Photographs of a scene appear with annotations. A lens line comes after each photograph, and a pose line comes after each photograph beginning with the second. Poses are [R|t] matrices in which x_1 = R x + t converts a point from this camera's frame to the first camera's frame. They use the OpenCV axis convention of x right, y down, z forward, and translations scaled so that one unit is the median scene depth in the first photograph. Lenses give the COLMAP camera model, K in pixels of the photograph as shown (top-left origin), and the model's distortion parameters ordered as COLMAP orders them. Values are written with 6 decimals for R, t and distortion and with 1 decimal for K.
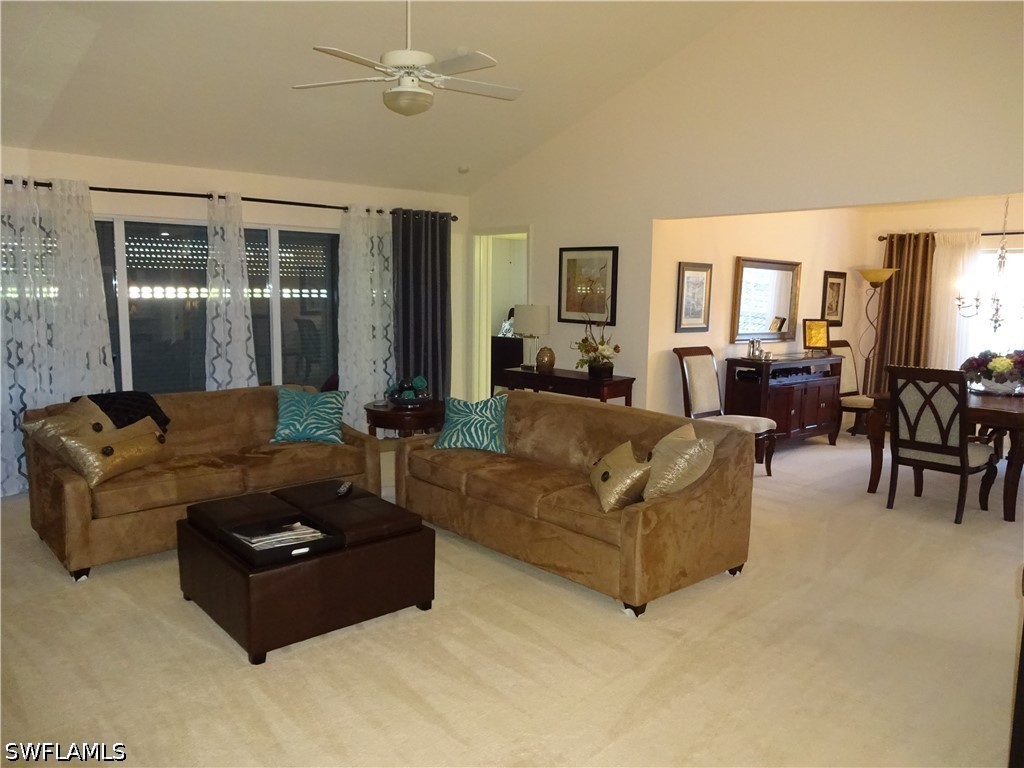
lens RADIAL K [[765.4, 0, 511.3], [0, 765.4, 381.7], [0, 0, 1]] dist [0.001141, -0.000487]
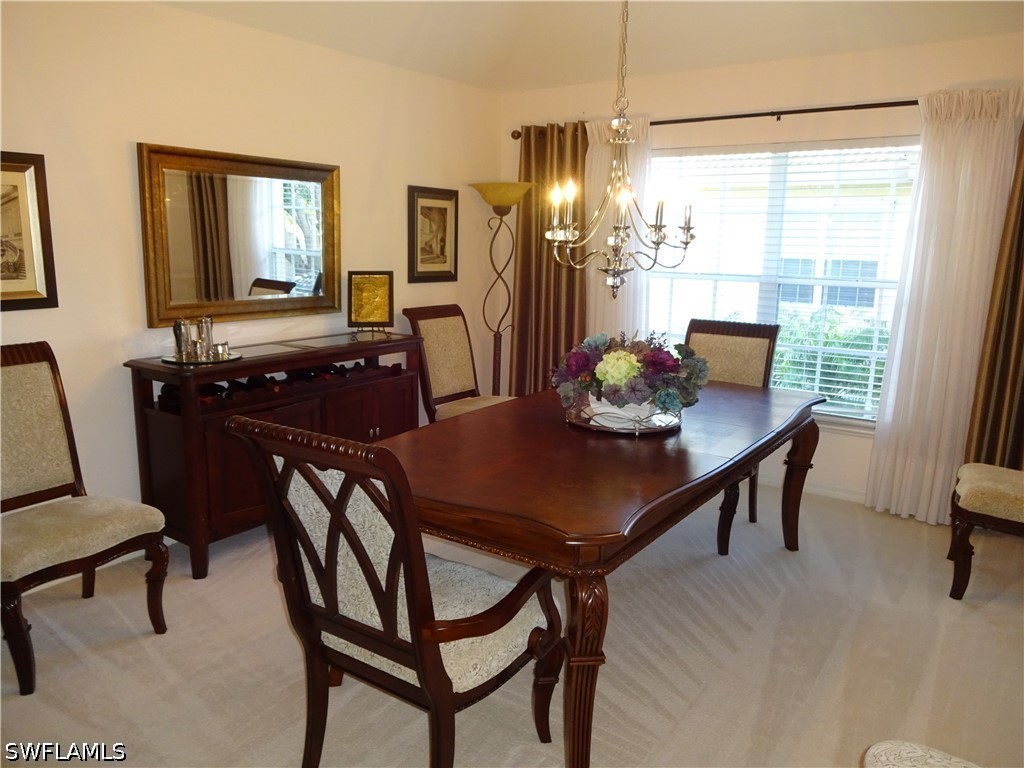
lens RADIAL K [[765.4, 0, 511.3], [0, 765.4, 381.7], [0, 0, 1]] dist [0.001141, -0.000487]
pose [[0.972471, -0.050590, 0.227467, 0.523203], [0.034362, 0.996610, 0.074748, -0.057239], [-0.230477, -0.064874, 0.970913, 0.622713]]
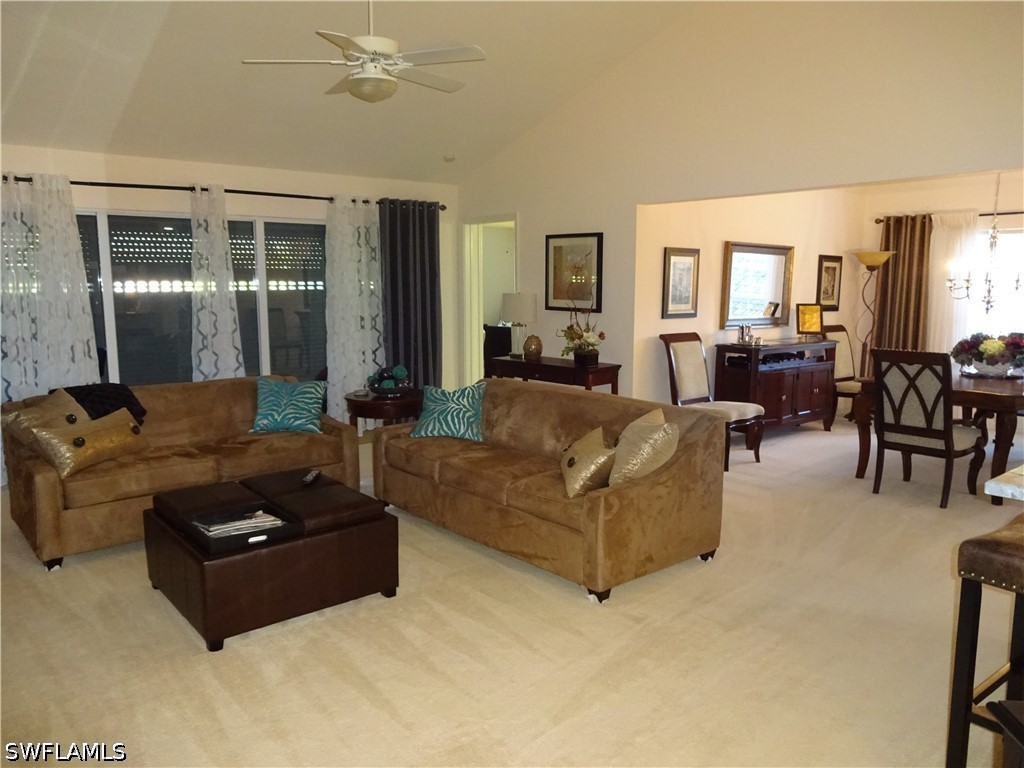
lens RADIAL K [[765.4, 0, 511.3], [0, 765.4, 381.7], [0, 0, 1]] dist [0.001141, -0.000487]
pose [[0.999697, -0.011818, -0.021572, 0.047770], [0.012056, 0.999868, 0.010919, 0.005075], [0.021440, -0.011176, 0.999708, 0.003973]]
